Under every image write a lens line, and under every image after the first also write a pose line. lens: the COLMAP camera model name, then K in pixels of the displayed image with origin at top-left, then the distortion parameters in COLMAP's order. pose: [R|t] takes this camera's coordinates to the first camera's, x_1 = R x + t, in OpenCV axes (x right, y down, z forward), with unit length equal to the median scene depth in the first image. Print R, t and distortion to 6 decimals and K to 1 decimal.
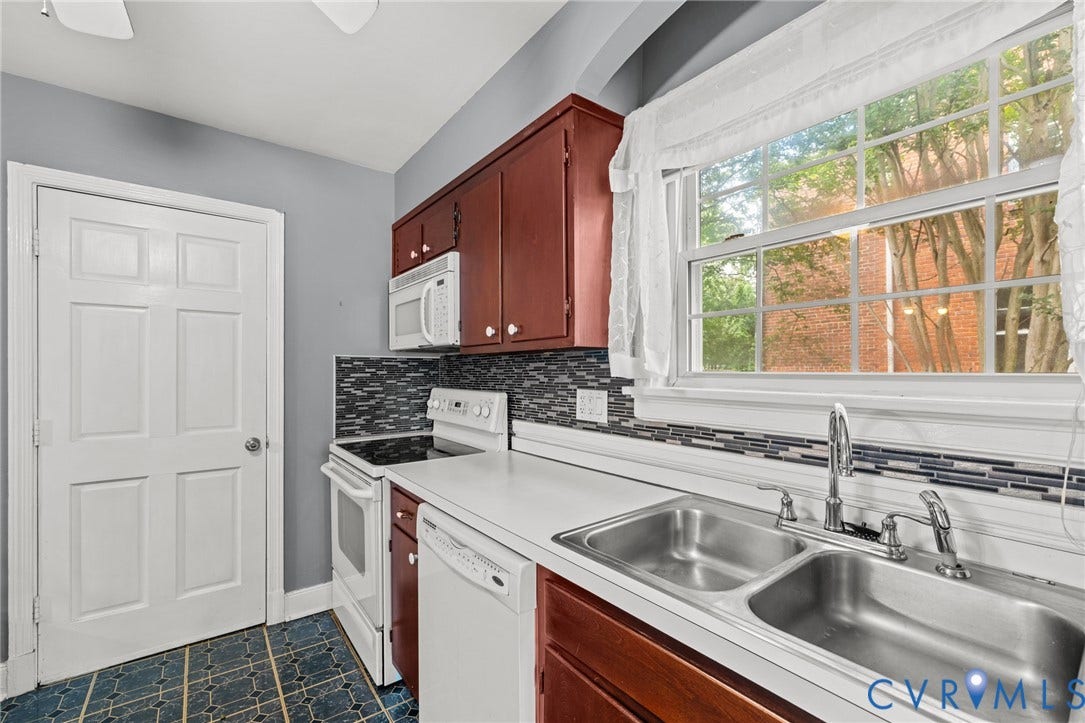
lens RADIAL K [[457.0, 0, 537.8], [0, 457.0, 362.5], [0, 0, 1]] dist [-0.000639, 0.000238]
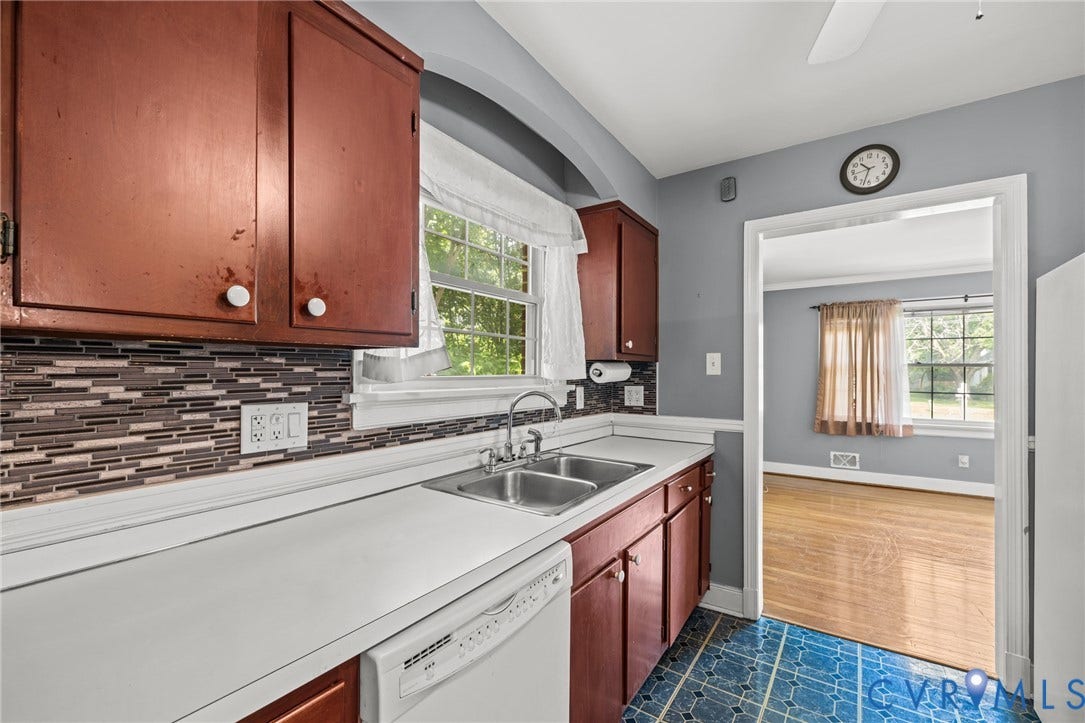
lens RADIAL K [[457.0, 0, 537.8], [0, 457.0, 362.5], [0, 0, 1]] dist [-0.000639, 0.000238]
pose [[-0.312384, 0.021133, 0.949721, -0.648033], [-0.015694, 0.999501, -0.027403, 0.010715], [-0.949826, -0.023466, -0.311896, 0.836549]]
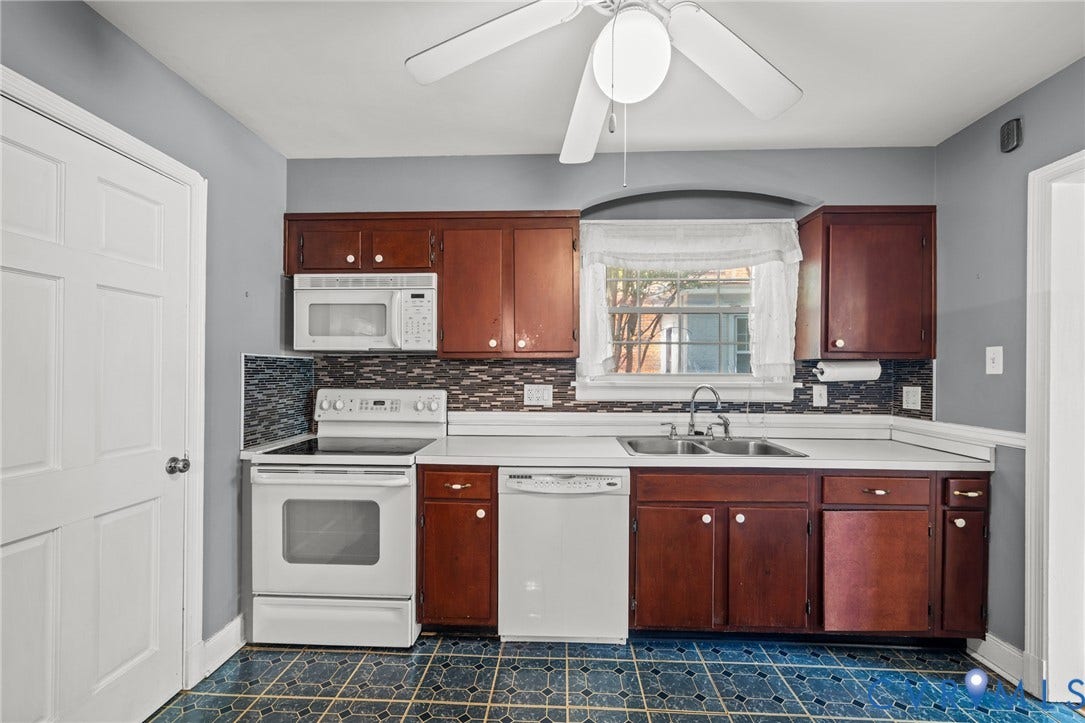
lens RADIAL K [[457.0, 0, 537.8], [0, 457.0, 362.5], [0, 0, 1]] dist [-0.000639, 0.000238]
pose [[0.636874, 0.018496, 0.770746, -1.054372], [-0.015626, 0.999817, -0.011081, 0.002866], [-0.770810, -0.004987, 0.637046, 0.027386]]
